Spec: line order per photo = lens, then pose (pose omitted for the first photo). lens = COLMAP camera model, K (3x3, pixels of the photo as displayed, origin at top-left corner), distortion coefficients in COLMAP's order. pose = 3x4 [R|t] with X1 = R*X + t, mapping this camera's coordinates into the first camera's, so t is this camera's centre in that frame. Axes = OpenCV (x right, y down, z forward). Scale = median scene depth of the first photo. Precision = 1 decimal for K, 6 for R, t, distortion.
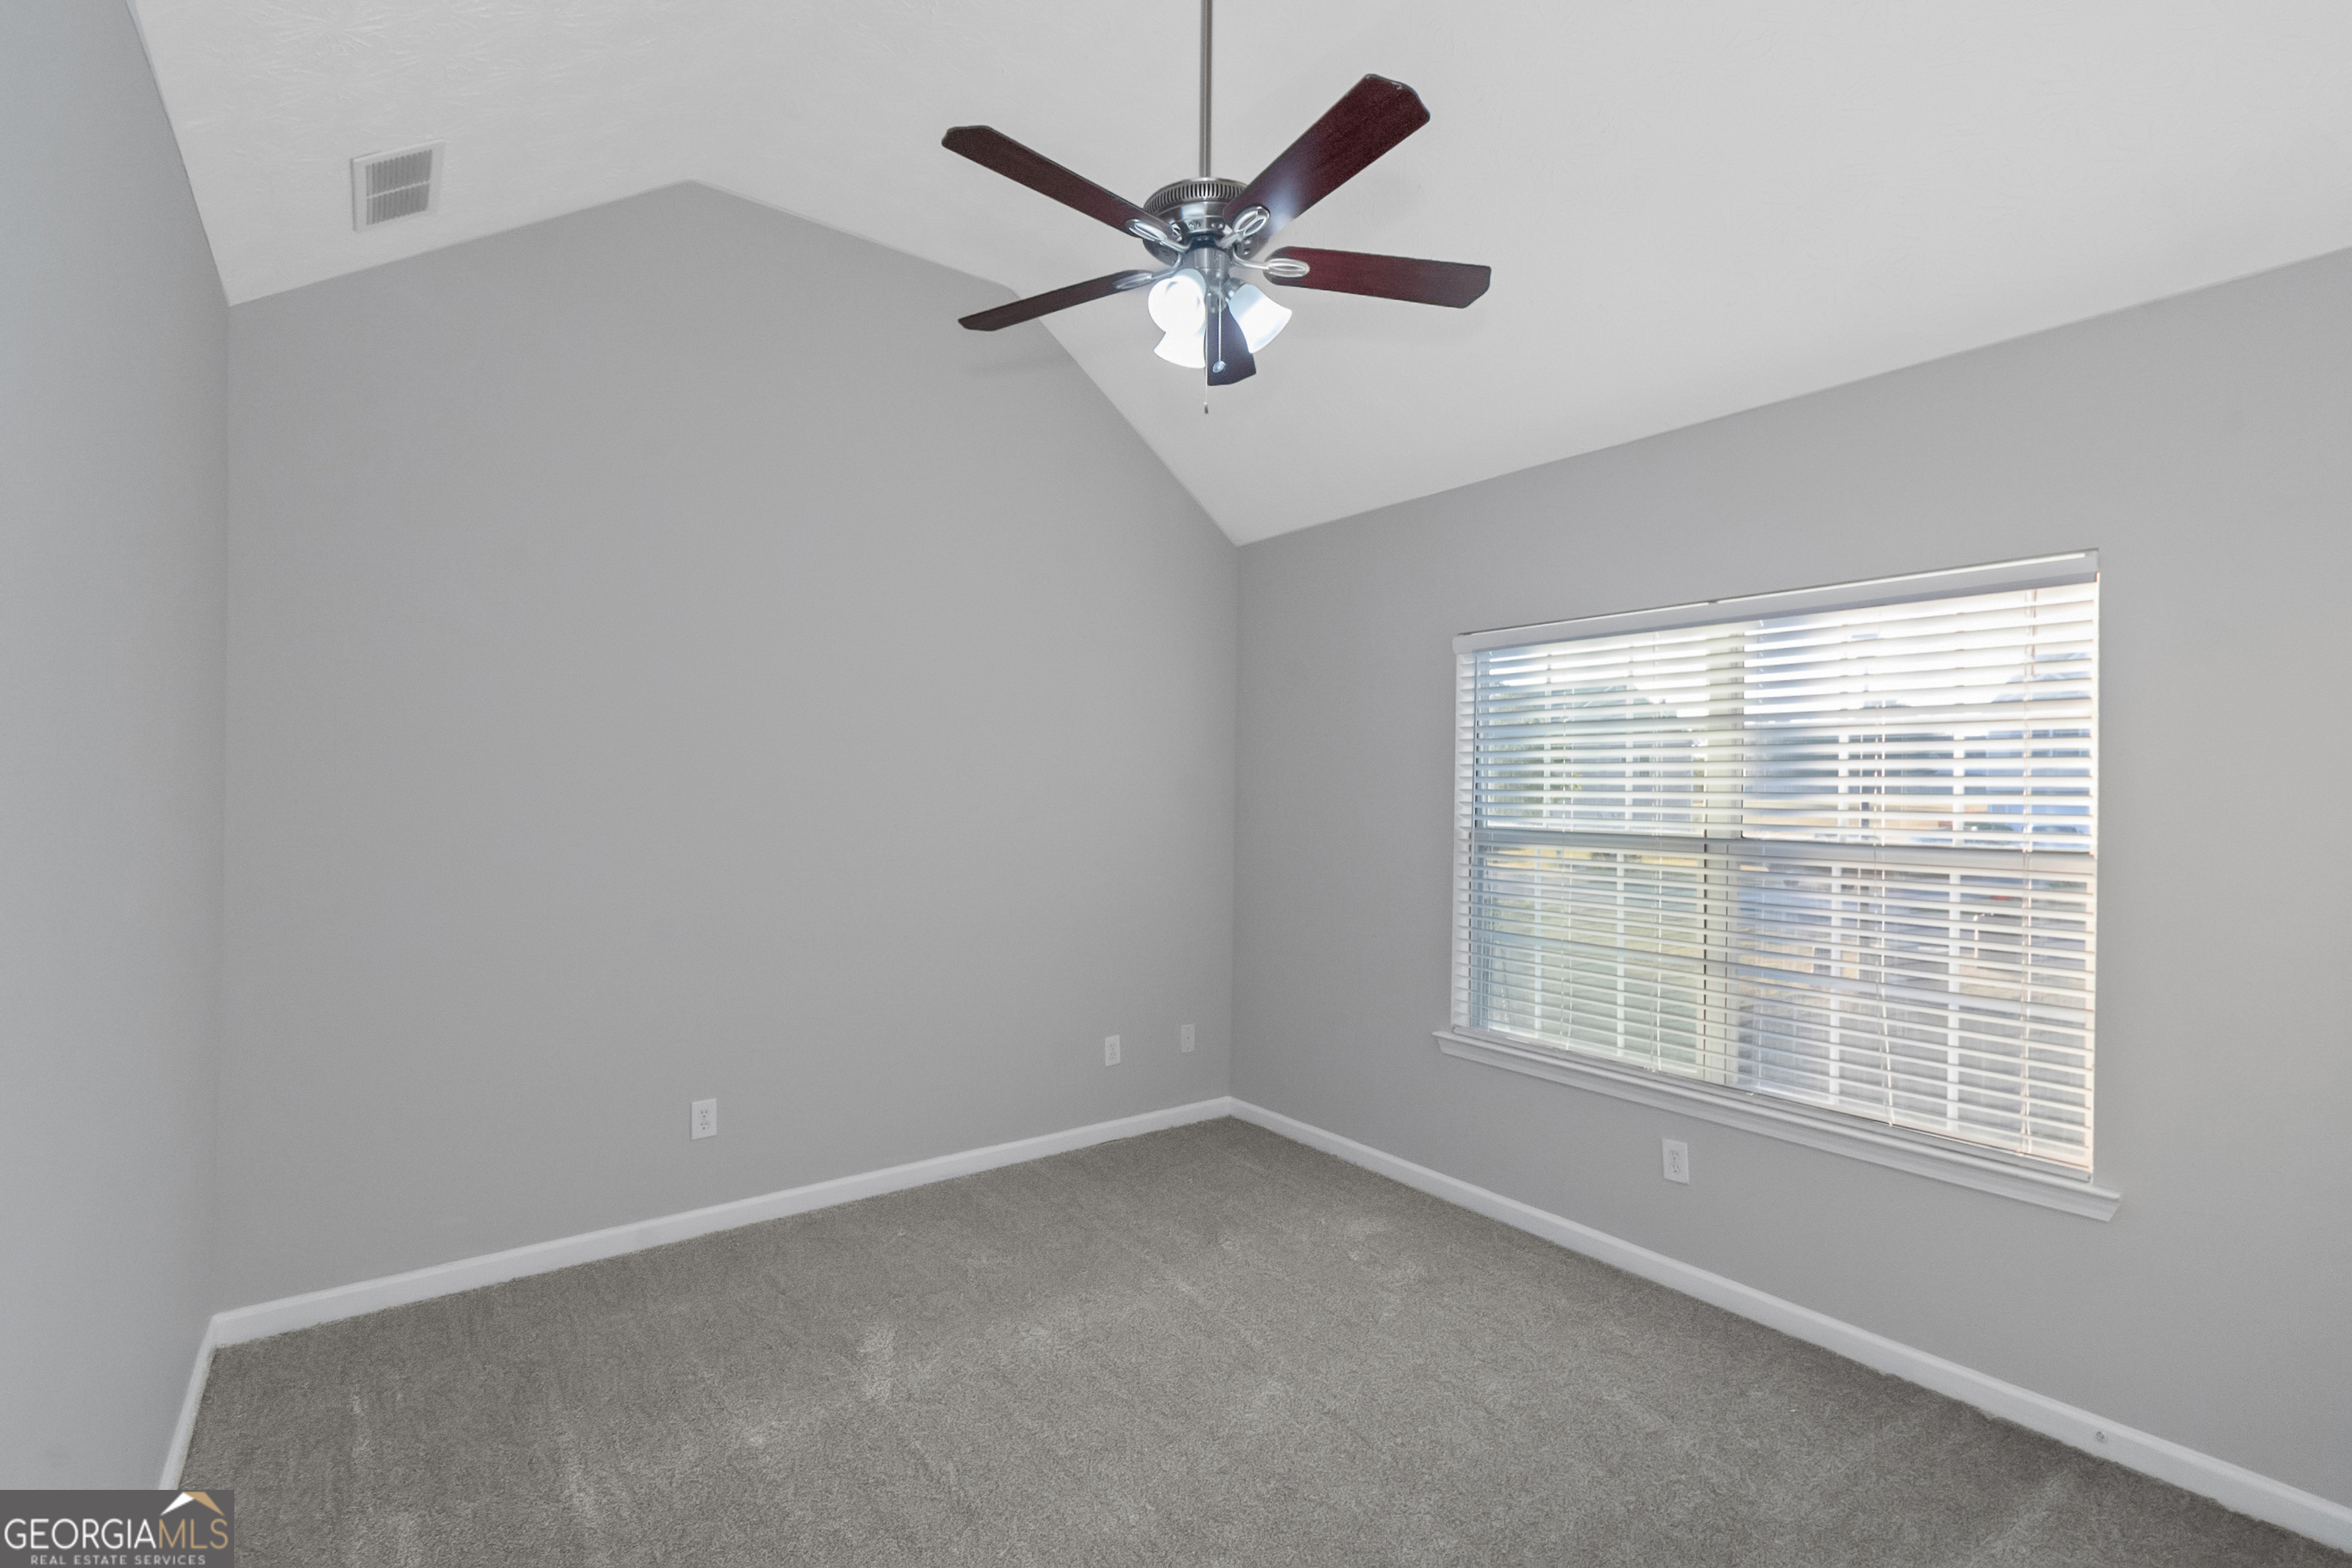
lens RADIAL K [[1056.4, 0, 1176.0], [0, 1056.4, 784.0], [0, 0, 1]] dist [-0.002023, -0.000606]
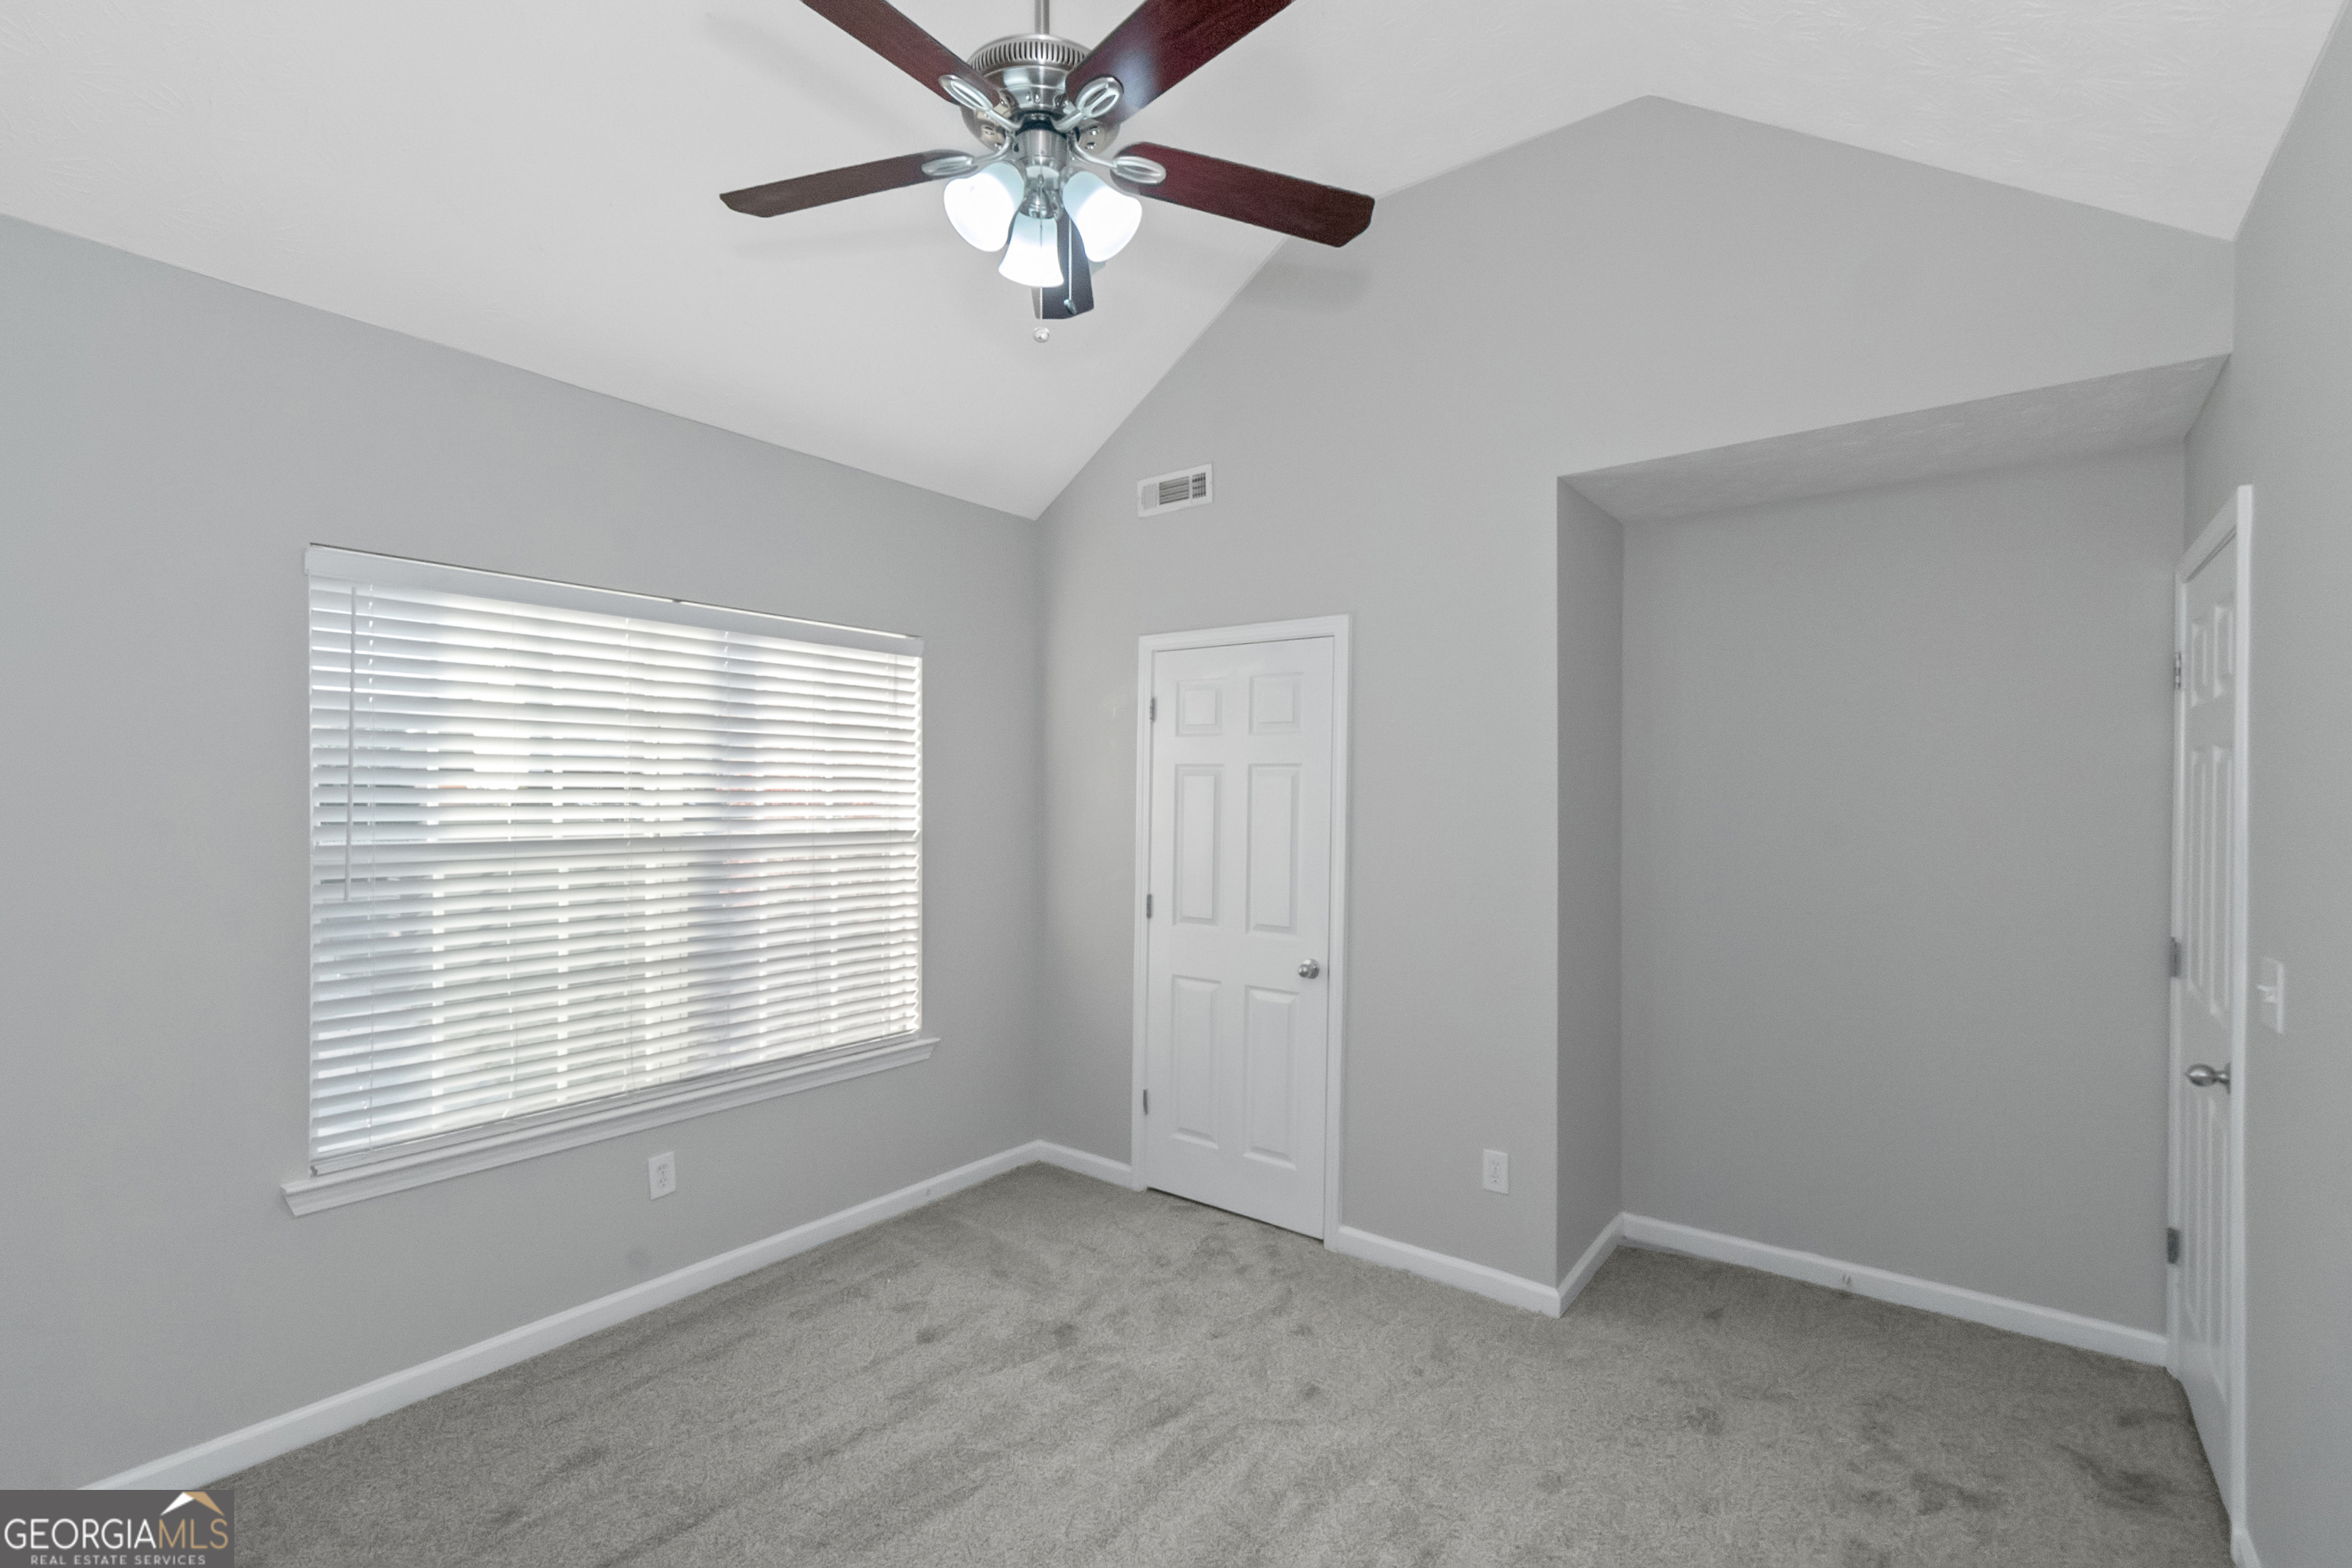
lens RADIAL K [[1056.4, 0, 1176.0], [0, 1056.4, 784.0], [0, 0, 1]] dist [-0.002023, -0.000606]
pose [[-0.263291, -0.003962, 0.964708, -0.693711], [-0.009496, 0.999954, 0.001515, -0.006534], [-0.964670, -0.008761, -0.263316, 0.963978]]
